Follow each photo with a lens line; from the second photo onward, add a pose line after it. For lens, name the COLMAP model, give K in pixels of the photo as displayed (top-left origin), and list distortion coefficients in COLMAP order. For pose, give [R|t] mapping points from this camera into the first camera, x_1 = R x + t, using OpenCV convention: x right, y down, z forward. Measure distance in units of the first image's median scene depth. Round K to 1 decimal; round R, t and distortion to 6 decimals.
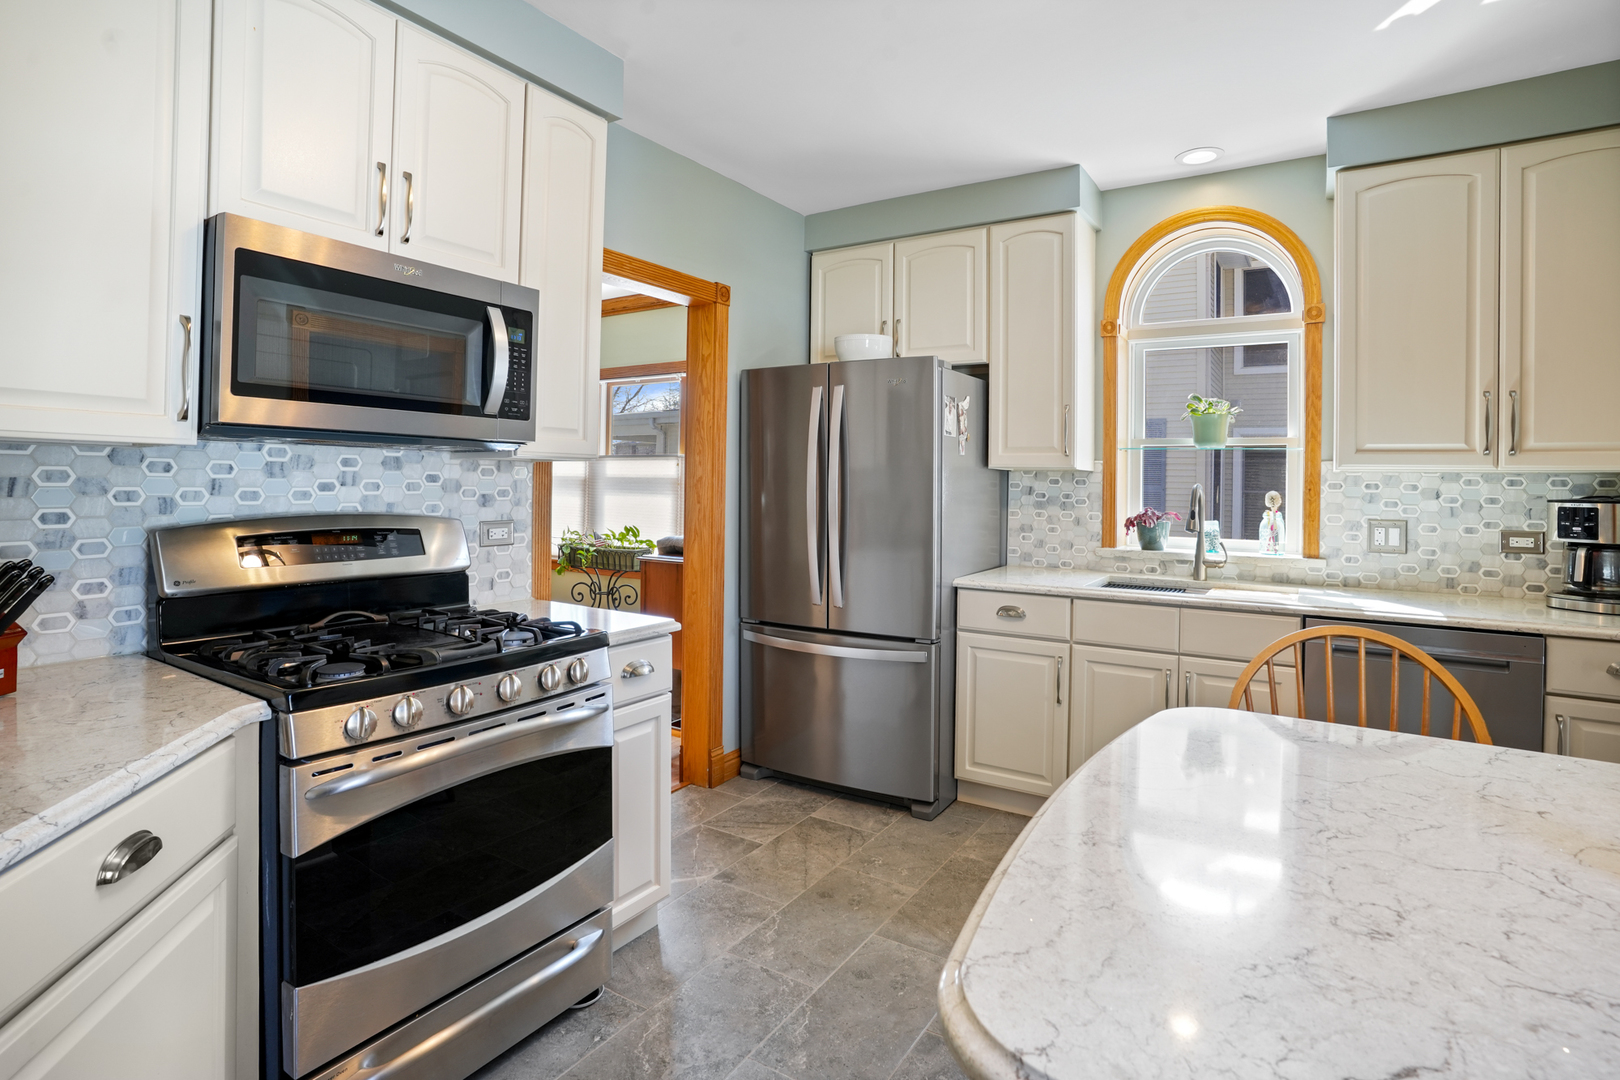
lens RADIAL K [[810.0, 0, 806.6], [0, 810.0, 482.8], [0, 0, 1]] dist [-0.038588, 0.020463]
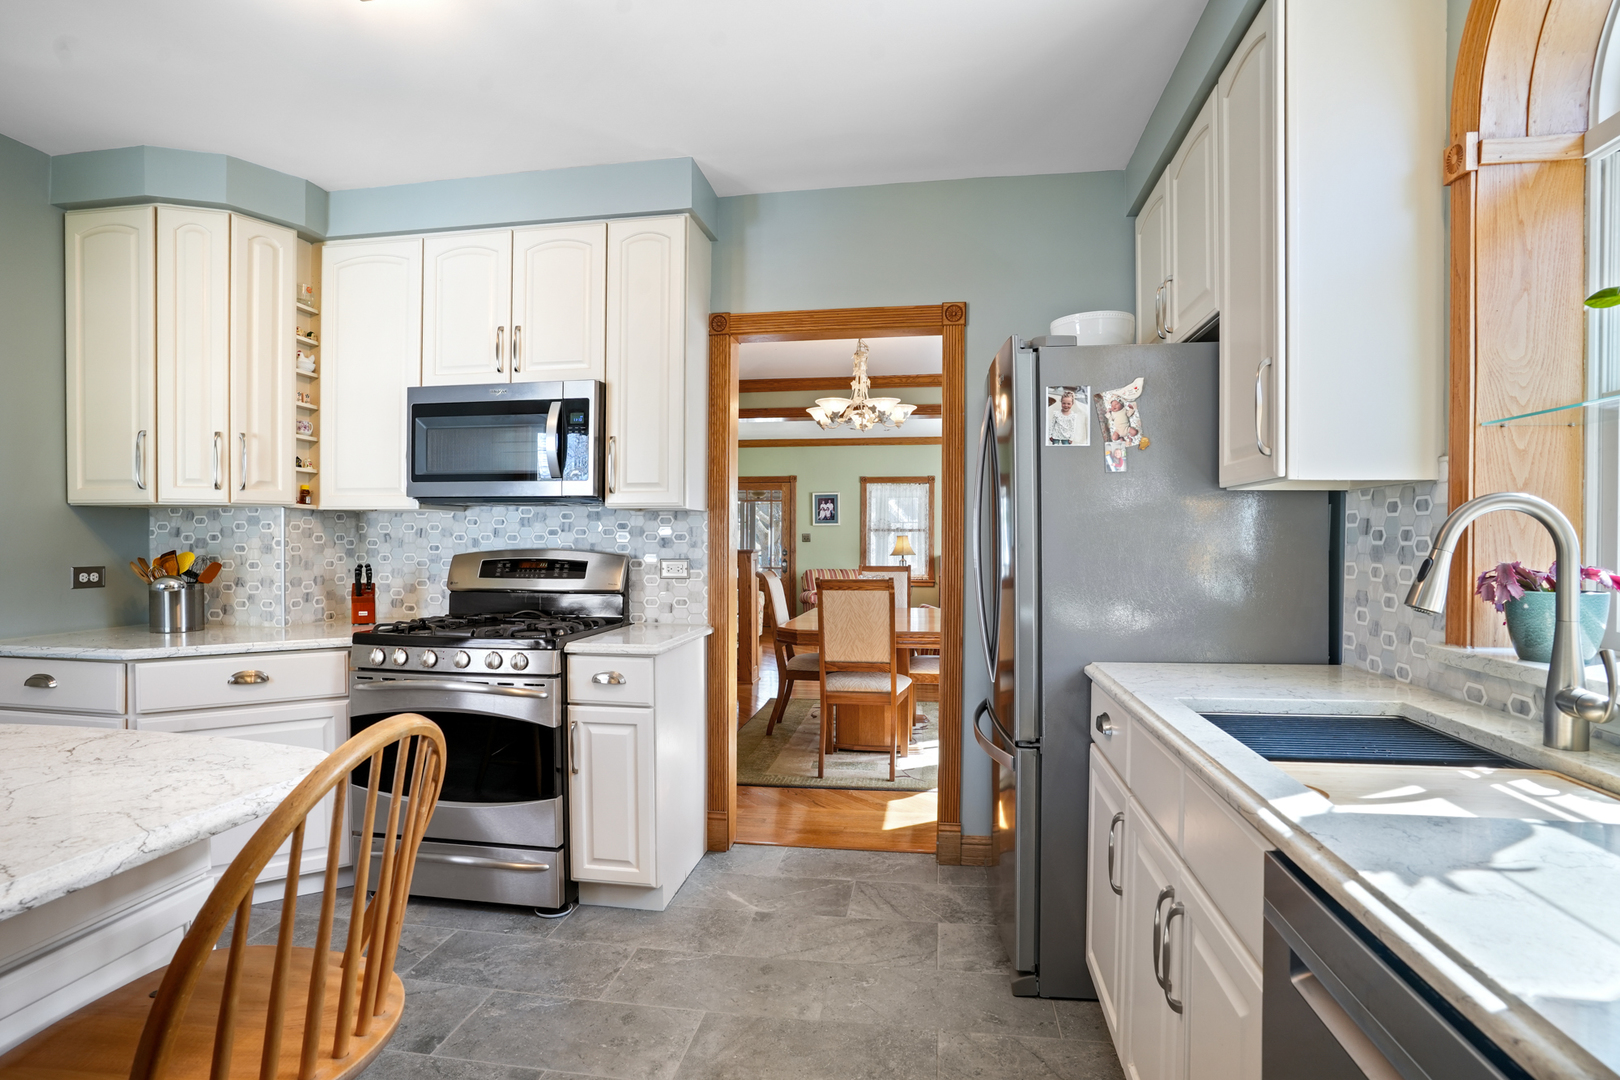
lens RADIAL K [[806.8, 0, 805.6], [0, 806.8, 553.1], [0, 0, 1]] dist [-0.082072, 0.041418]
pose [[0.412672, 0.000722, -0.910879, 0.837189], [0.002340, 0.999996, 0.001852, 0.035458], [0.910876, -0.002896, 0.412669, 0.650060]]
